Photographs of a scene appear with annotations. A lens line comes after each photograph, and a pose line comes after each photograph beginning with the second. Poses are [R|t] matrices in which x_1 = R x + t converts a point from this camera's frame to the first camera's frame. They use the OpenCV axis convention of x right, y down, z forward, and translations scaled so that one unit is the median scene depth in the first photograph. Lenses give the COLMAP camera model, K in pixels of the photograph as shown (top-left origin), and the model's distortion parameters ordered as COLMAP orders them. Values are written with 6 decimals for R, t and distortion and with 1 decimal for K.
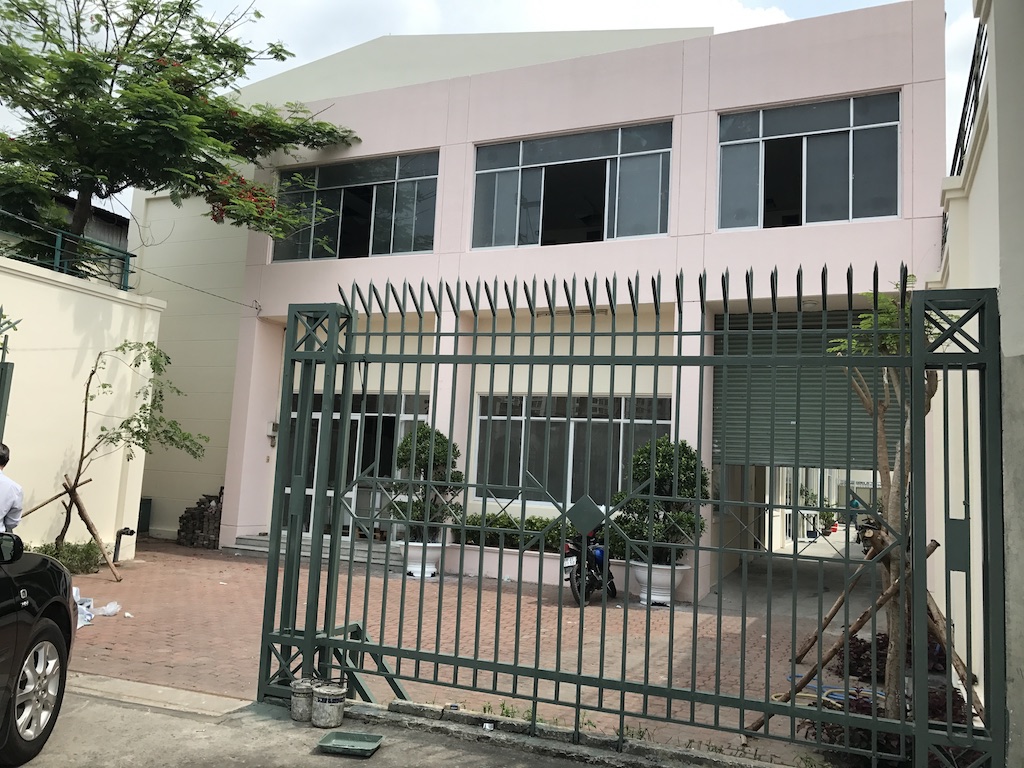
lens RADIAL K [[824.0, 0, 512.0], [0, 824.0, 384.0], [0, 0, 1]] dist [0.004360, -0.008690]
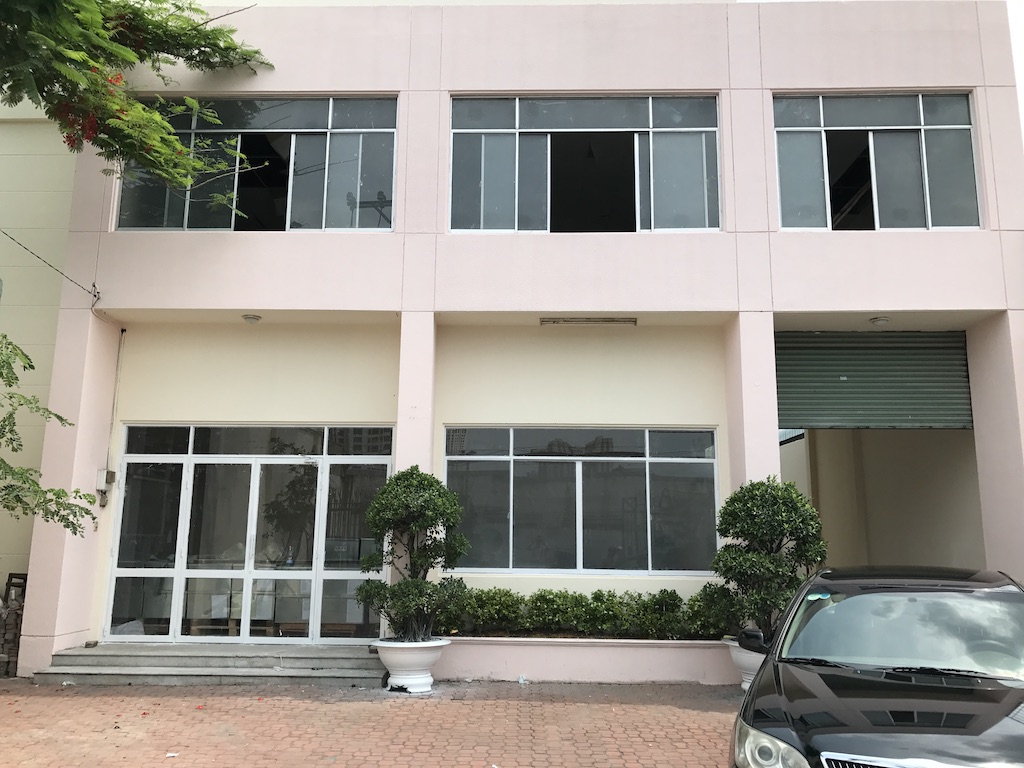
lens RADIAL K [[836.6, 0, 512.0], [0, 836.6, 384.0], [0, 0, 1]] dist [-0.008250, 0.015294]
pose [[0.922420, 0.022933, 0.385506, -0.298175], [-0.002717, 0.998596, -0.052905, 0.014774], [-0.386178, 0.047754, 0.921187, 0.305130]]
